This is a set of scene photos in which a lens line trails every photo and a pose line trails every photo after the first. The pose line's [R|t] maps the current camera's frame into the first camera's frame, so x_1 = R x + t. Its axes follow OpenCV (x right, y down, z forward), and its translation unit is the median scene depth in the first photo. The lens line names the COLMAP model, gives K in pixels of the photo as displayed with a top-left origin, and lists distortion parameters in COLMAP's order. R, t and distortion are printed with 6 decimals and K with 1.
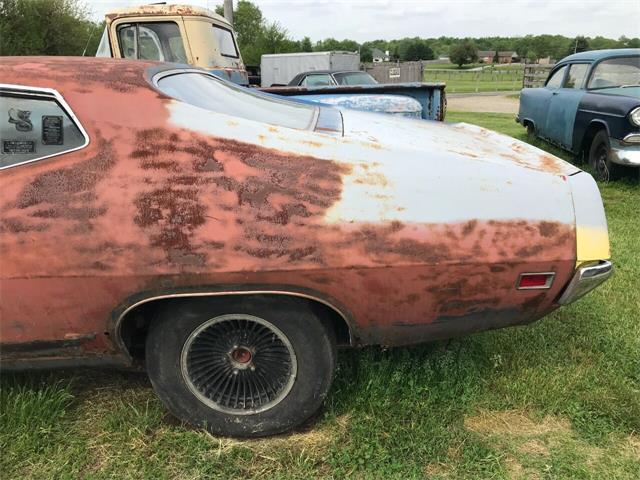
lens RADIAL K [[520.6, 0, 293.7], [0, 520.6, 238.7], [0, 0, 1]] dist [0.009124, 0.000896]
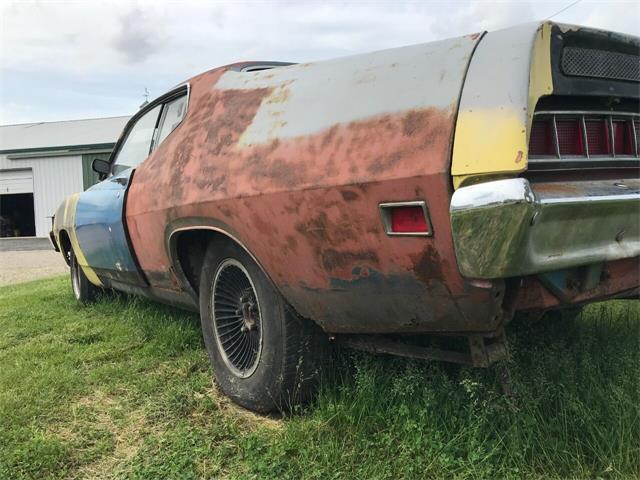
lens RADIAL K [[518.7, 0, 311.0], [0, 518.7, 240.5], [0, 0, 1]] dist [0.012952, -0.007469]
pose [[0.569832, 0.047244, -0.820402, 0.873012], [-0.193348, 0.978027, -0.077974, 0.168062], [0.798691, 0.203056, 0.566446, 0.605709]]
